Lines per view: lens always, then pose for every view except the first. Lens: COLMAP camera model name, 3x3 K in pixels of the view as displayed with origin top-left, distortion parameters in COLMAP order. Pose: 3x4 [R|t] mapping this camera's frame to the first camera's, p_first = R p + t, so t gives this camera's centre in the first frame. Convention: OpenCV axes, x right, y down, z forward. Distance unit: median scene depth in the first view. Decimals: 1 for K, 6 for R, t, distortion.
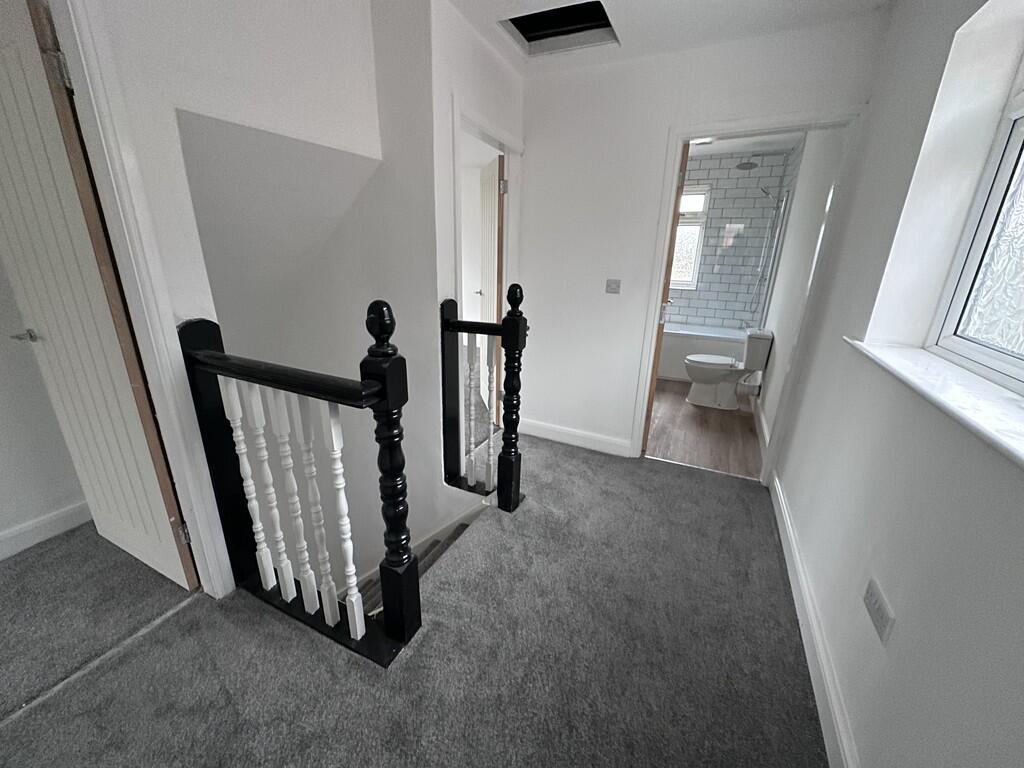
lens RADIAL K [[411.3, 0, 514.1], [0, 411.3, 384.4], [0, 0, 1]] dist [-0.000833, 0.000190]
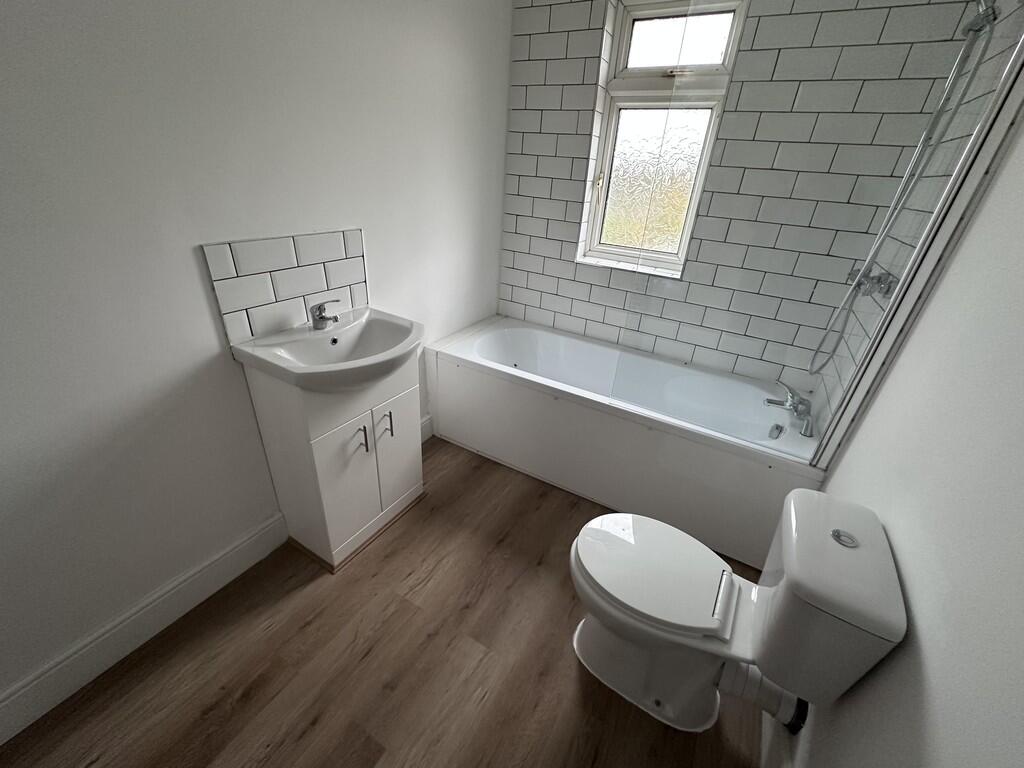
lens RADIAL K [[415.4, 0, 514.0], [0, 415.4, 387.2], [0, 0, 1]] dist [-0.001220, 0.000192]
pose [[0.996369, 0.071317, -0.046496, 0.306388], [-0.062793, 0.984409, 0.164307, -0.184795], [0.057489, -0.160791, 0.985313, 0.569935]]
